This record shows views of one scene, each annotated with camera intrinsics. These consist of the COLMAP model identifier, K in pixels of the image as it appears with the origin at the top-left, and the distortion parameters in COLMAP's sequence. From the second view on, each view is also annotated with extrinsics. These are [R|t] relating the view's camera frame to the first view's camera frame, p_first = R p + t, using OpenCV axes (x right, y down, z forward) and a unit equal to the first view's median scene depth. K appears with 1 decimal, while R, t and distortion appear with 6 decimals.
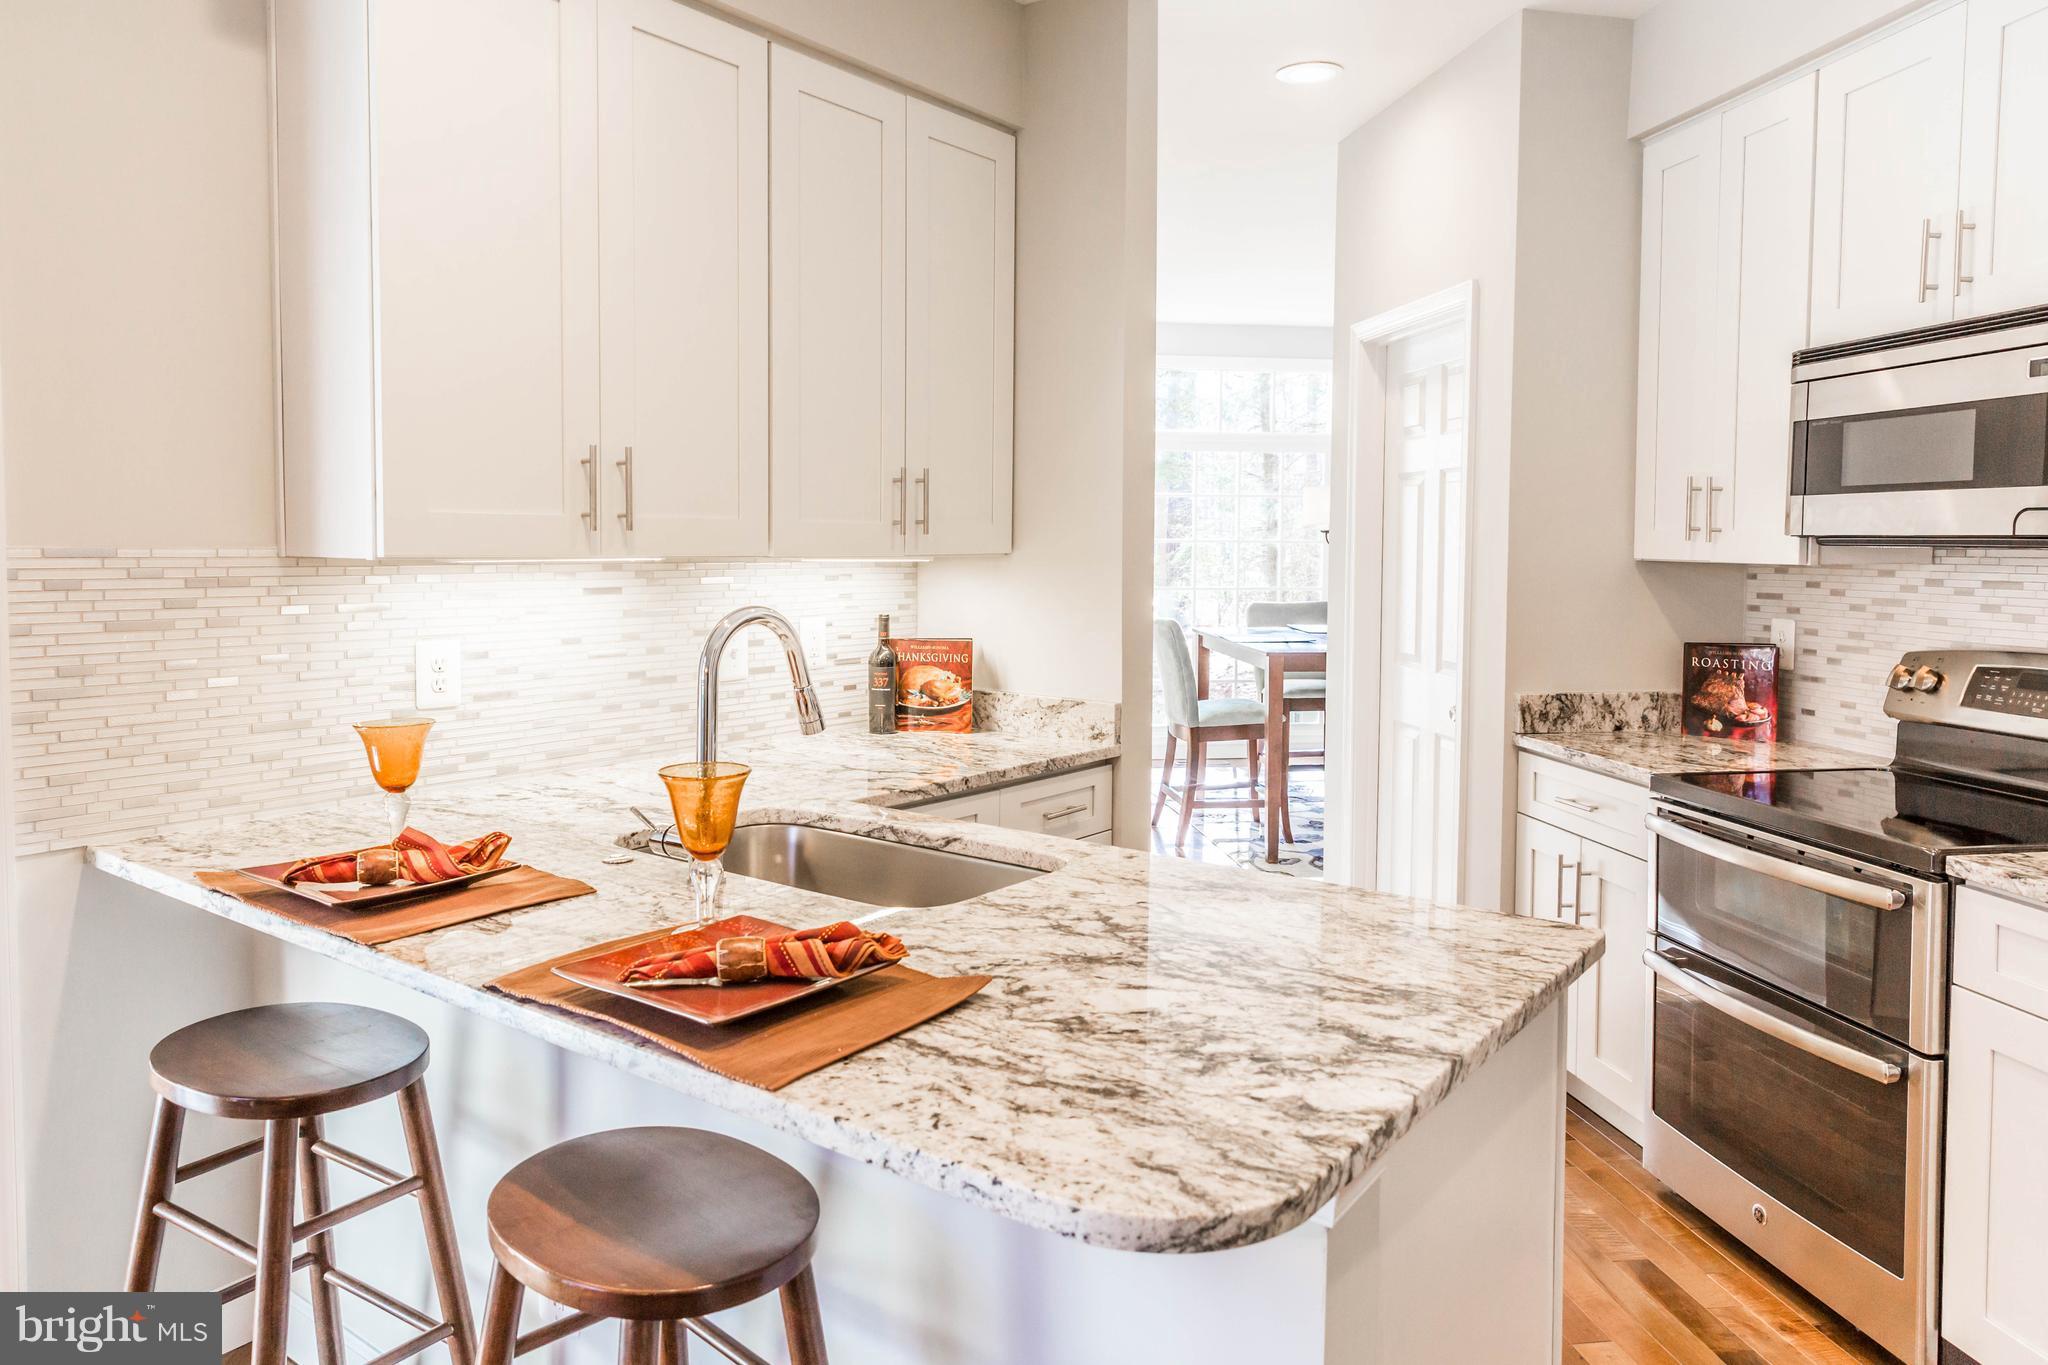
lens RADIAL K [[1378.4, 0, 1024.3], [0, 1378.4, 616.8], [0, 0, 1]] dist [0.008190, -0.000113]
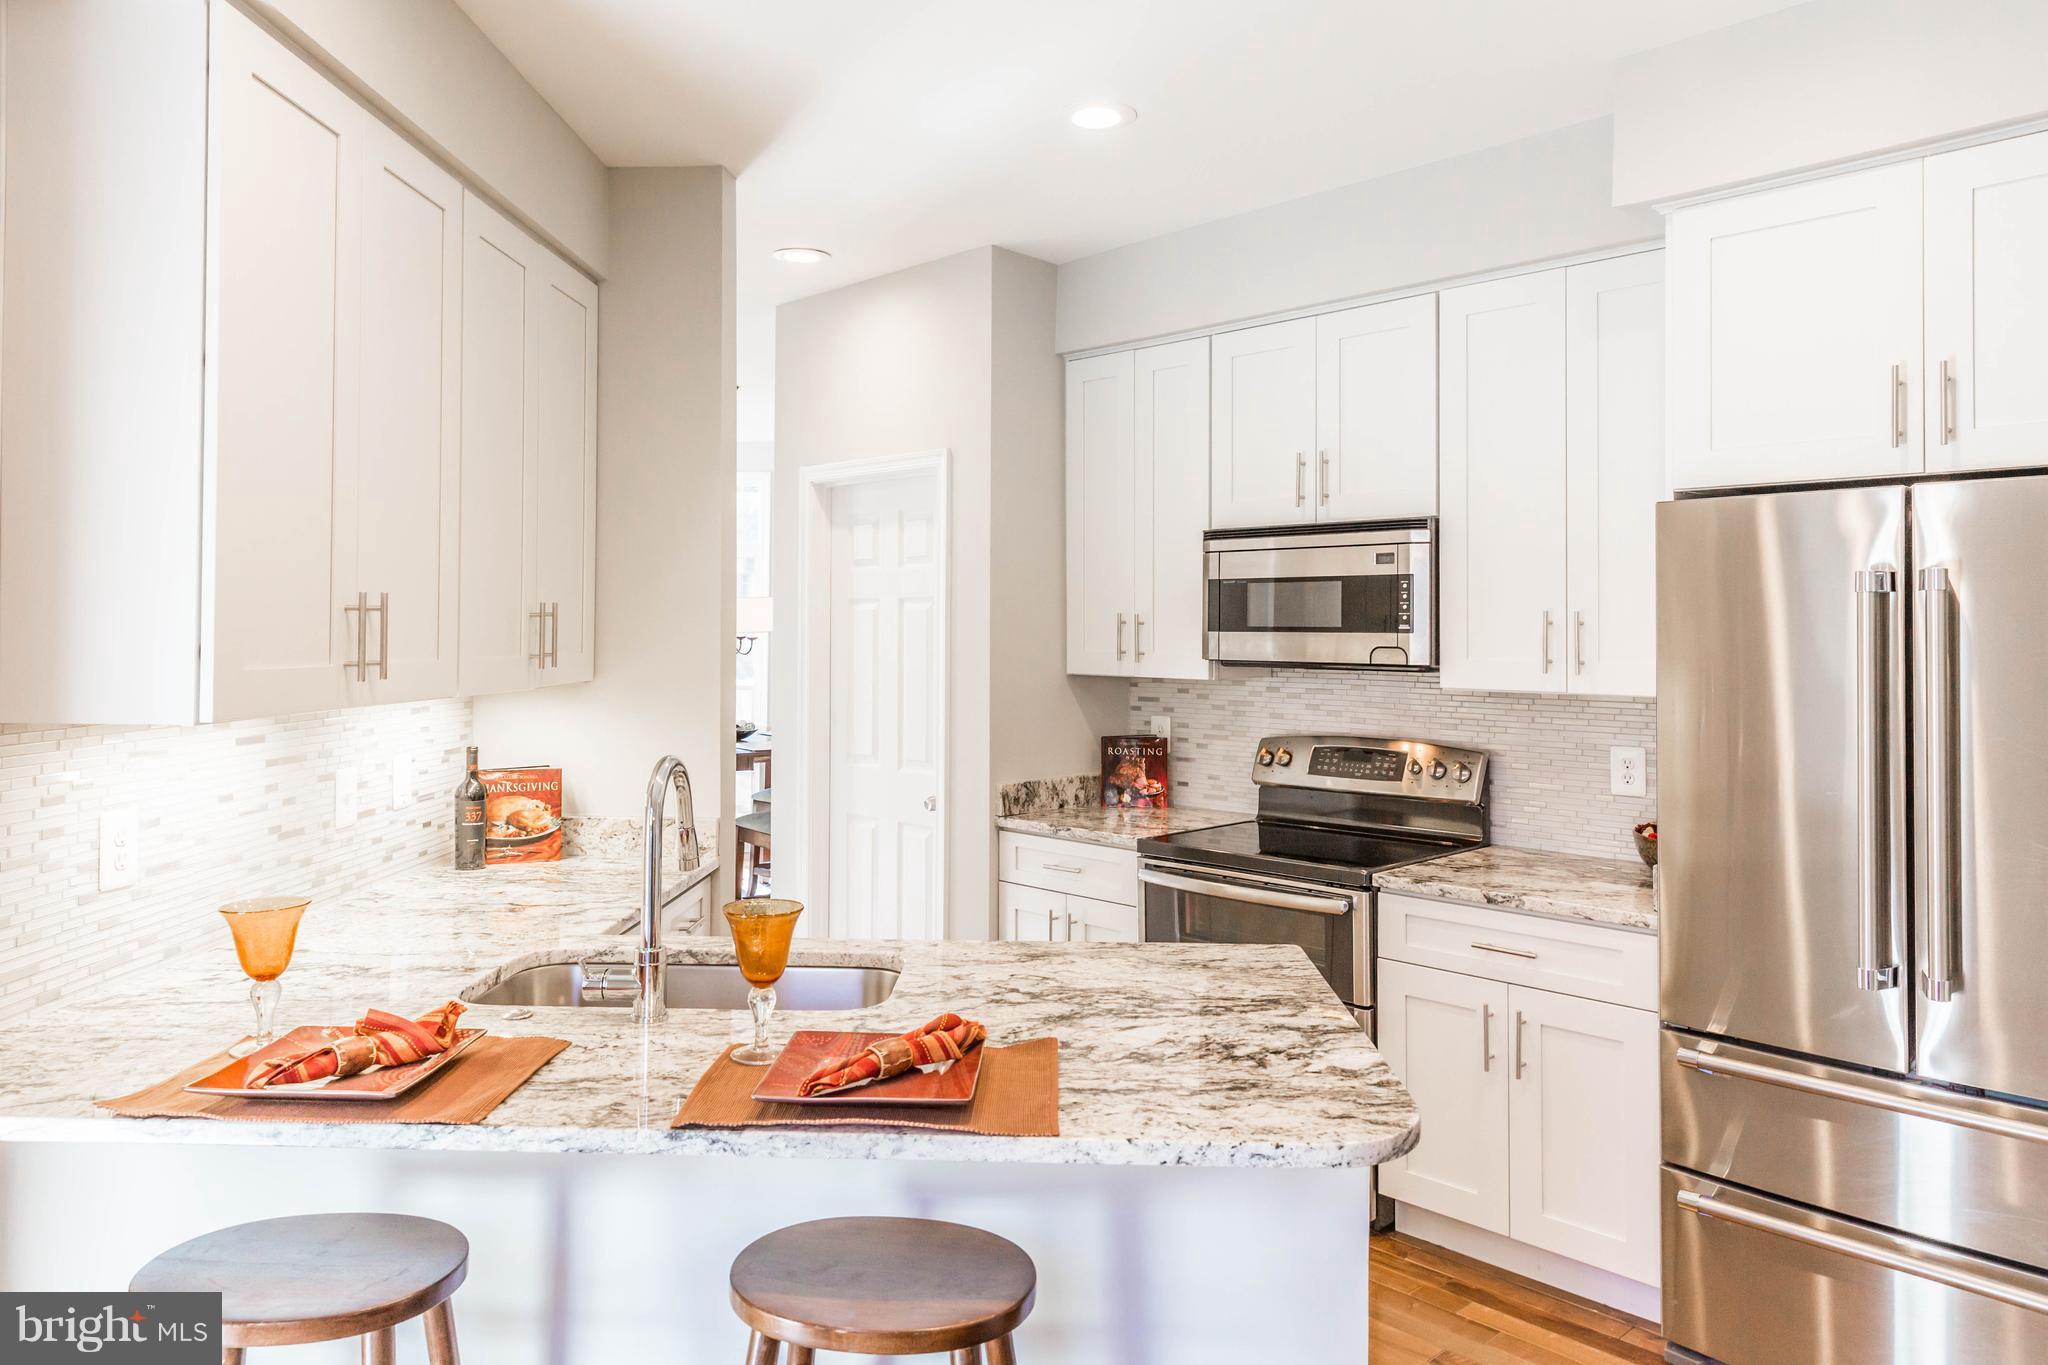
lens RADIAL K [[1378.4, 0, 1024.3], [0, 1378.4, 616.8], [0, 0, 1]] dist [0.008190, -0.000113]
pose [[0.813984, 0.003951, 0.580875, -0.386524], [0.032098, 0.998143, -0.051769, -0.033254], [-0.580000, 0.060784, 0.812345, -0.032323]]
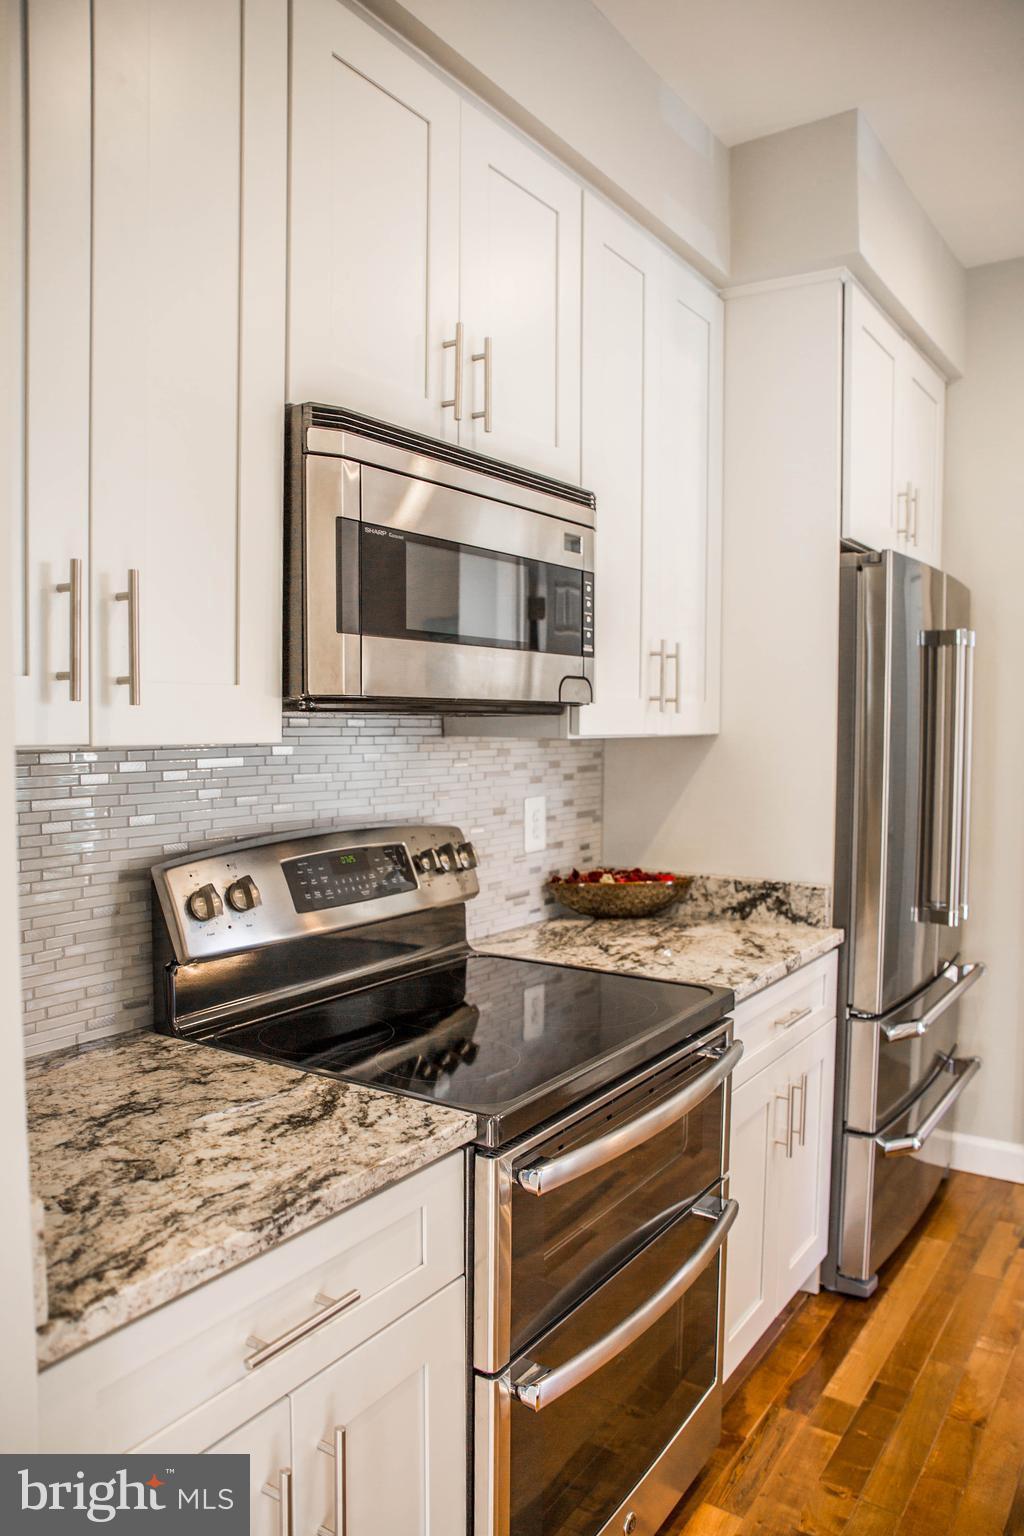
lens RADIAL K [[1081.3, 0, 512.0], [0, 1081.3, 768.0], [0, 0, 1]] dist [-0.093746, 0.050831]
pose [[-0.722505, -0.044169, 0.689953, 0.149221], [0.027167, 0.995373, 0.092169, -0.064688], [-0.690832, 0.085336, -0.717962, 1.210296]]
